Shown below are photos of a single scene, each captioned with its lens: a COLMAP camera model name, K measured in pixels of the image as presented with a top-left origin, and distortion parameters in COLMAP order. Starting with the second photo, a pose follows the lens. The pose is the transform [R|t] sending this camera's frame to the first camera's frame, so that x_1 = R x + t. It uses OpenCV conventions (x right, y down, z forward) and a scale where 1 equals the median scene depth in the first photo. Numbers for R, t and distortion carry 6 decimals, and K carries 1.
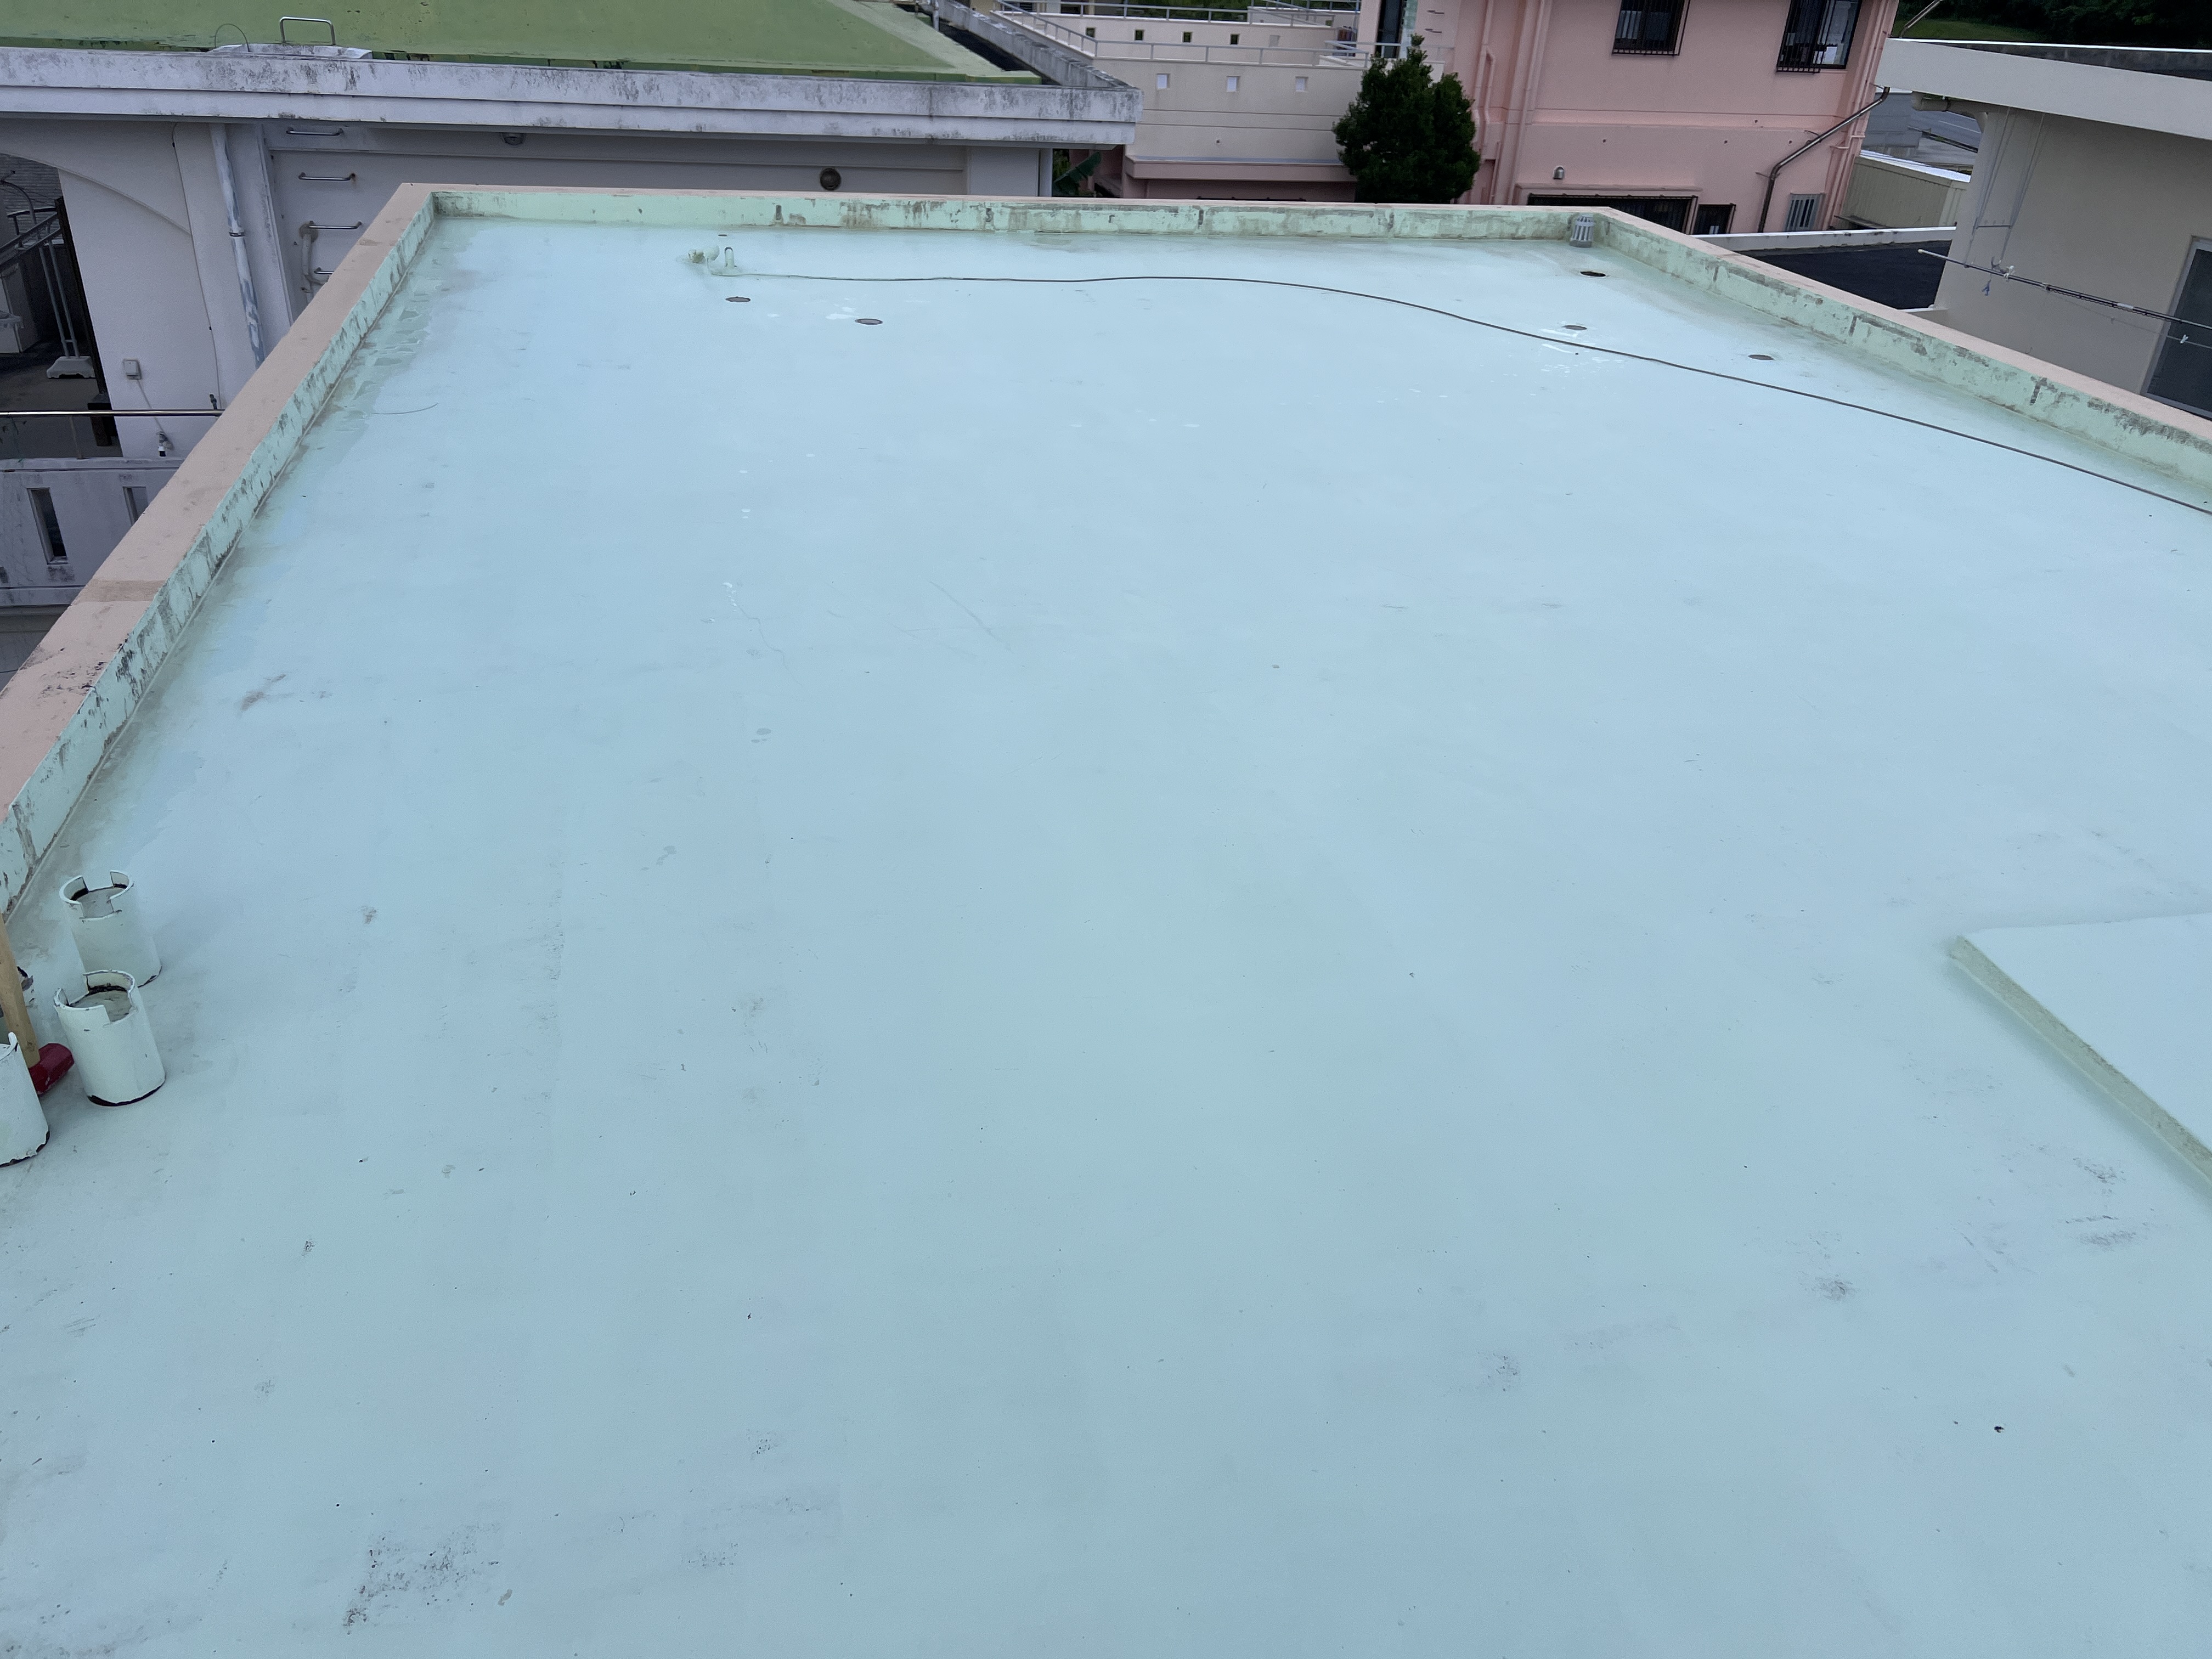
lens RADIAL K [[1651.1, 0, 1112.0], [0, 1651.1, 839.9], [0, 0, 1]] dist [0.020625, -0.024293]
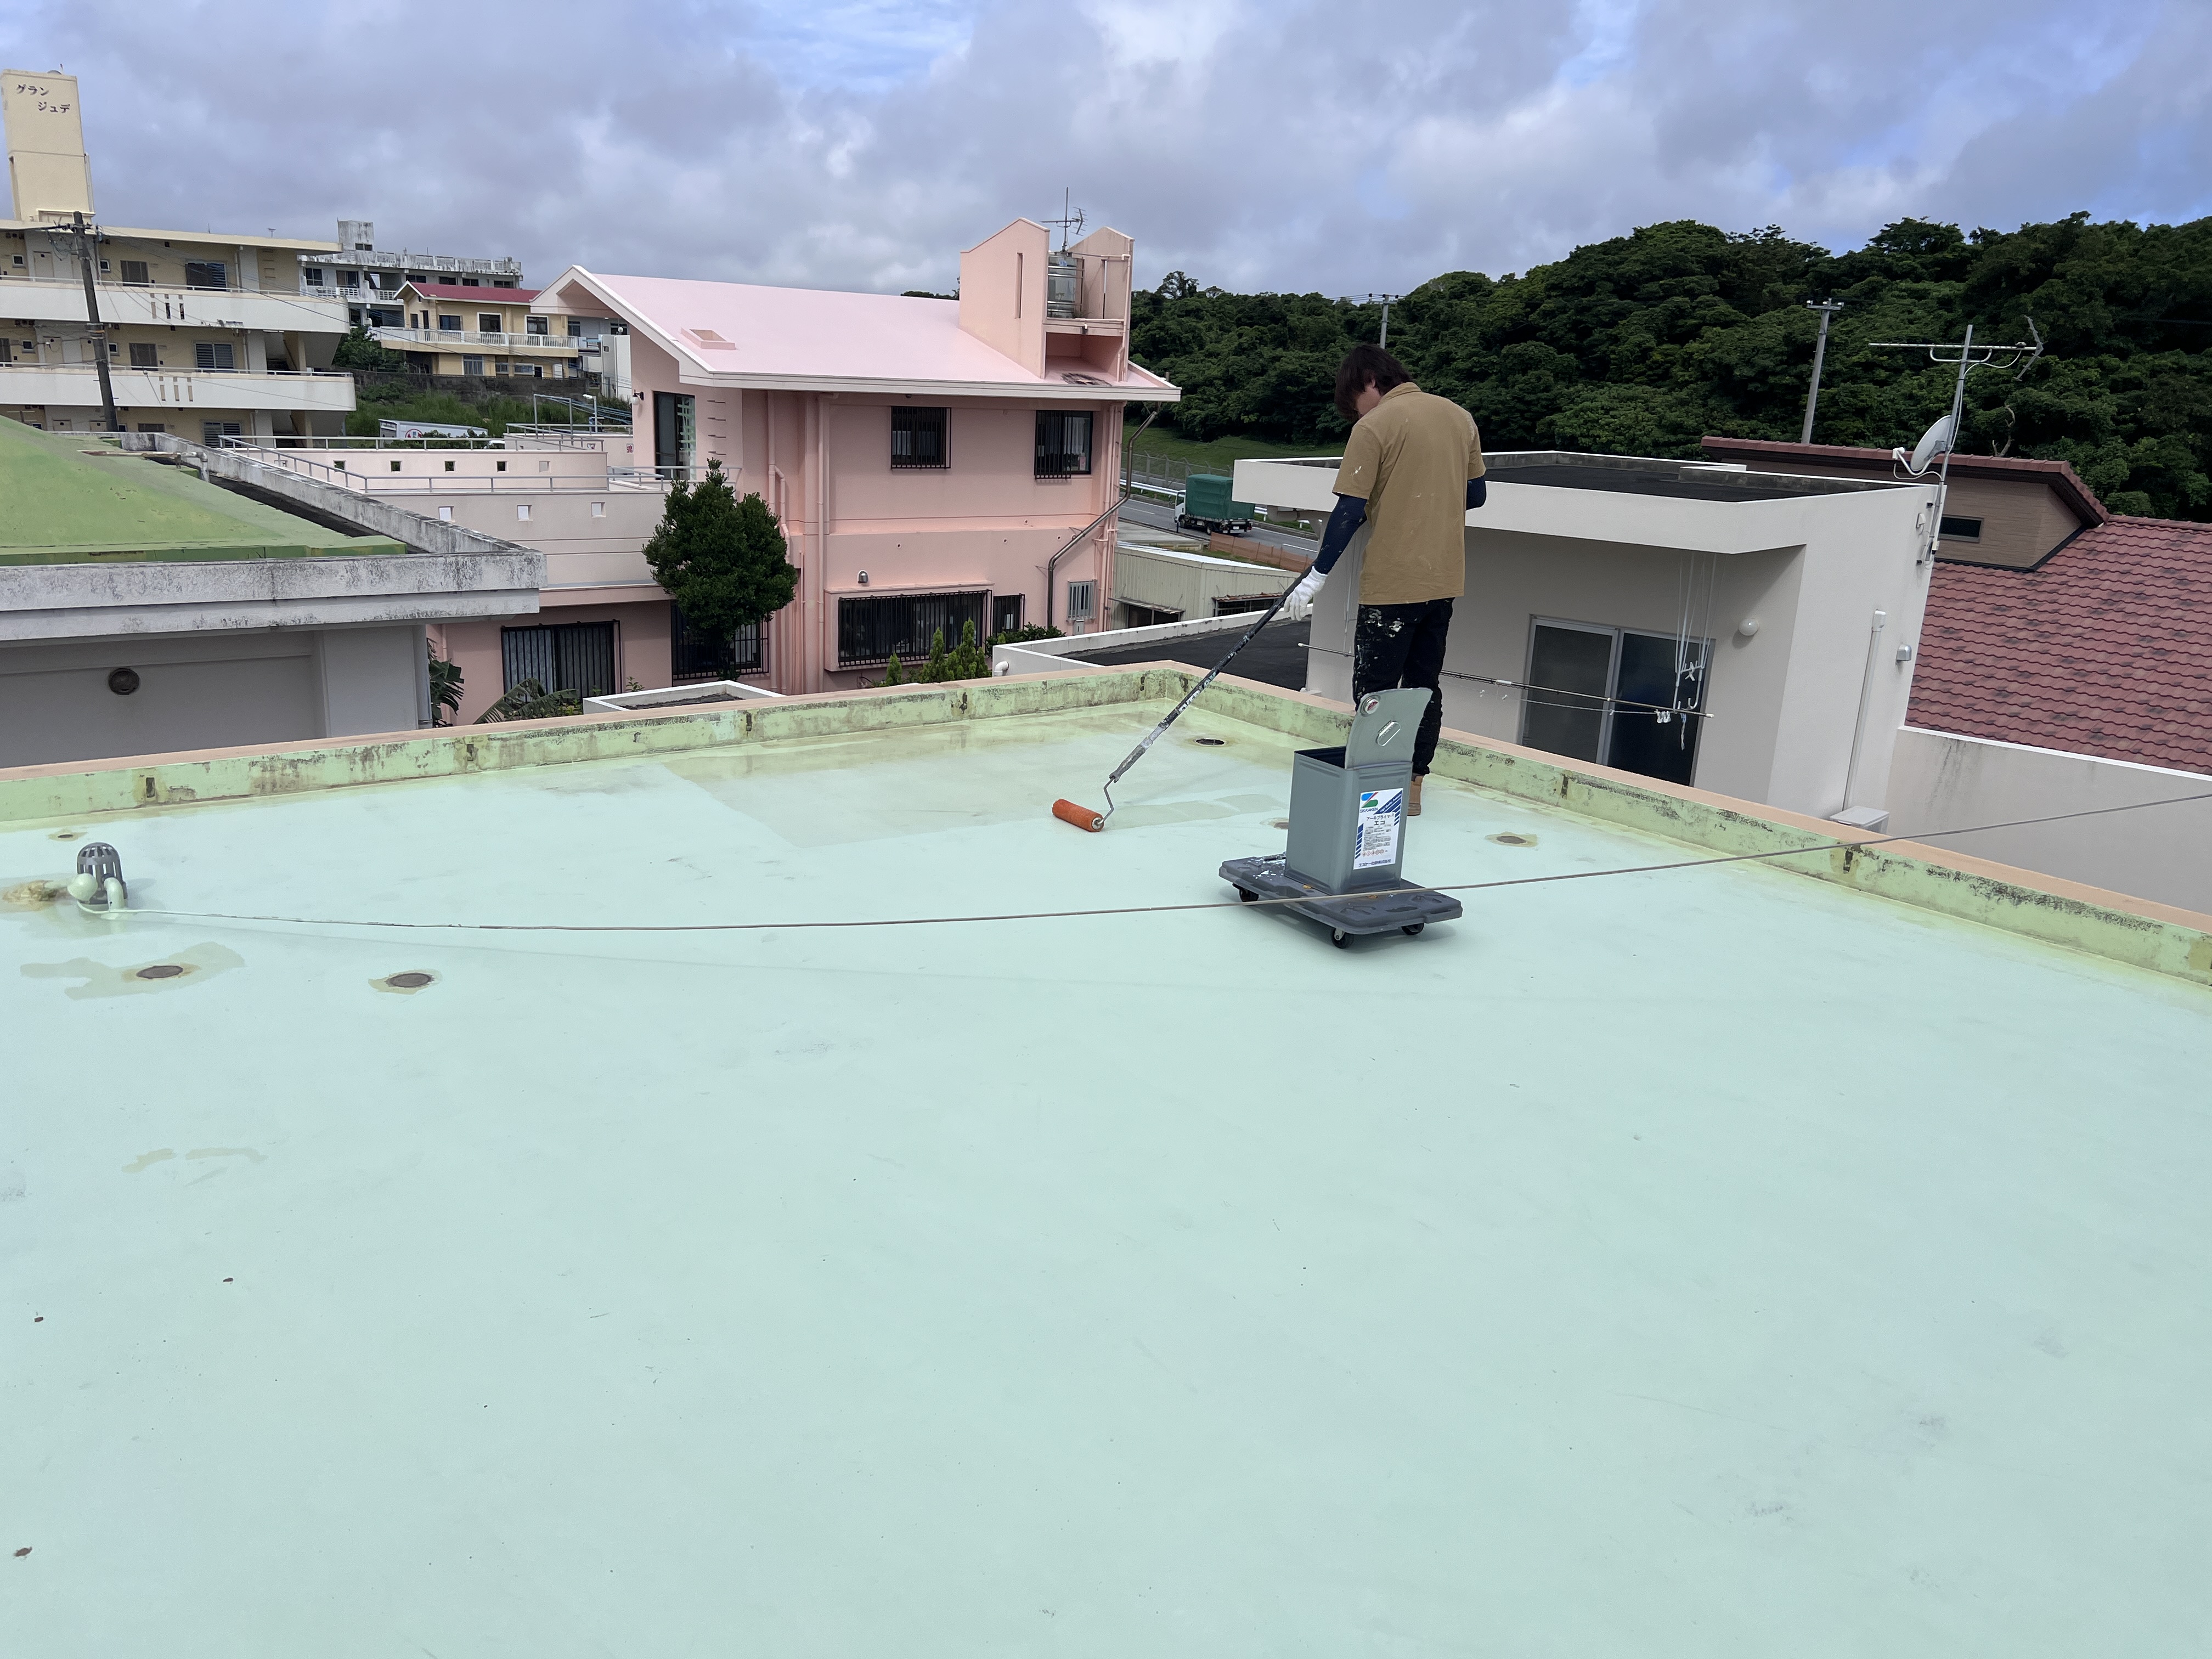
lens RADIAL K [[1644.8, 0, 1106.0], [0, 1644.8, 829.5], [0, 0, 1]] dist [0.027820, -0.036377]
pose [[0.905362, -0.127559, 0.405029, -0.082931], [0.213756, 0.961060, -0.175135, -0.108218], [-0.366918, 0.245138, 0.897373, 0.172739]]
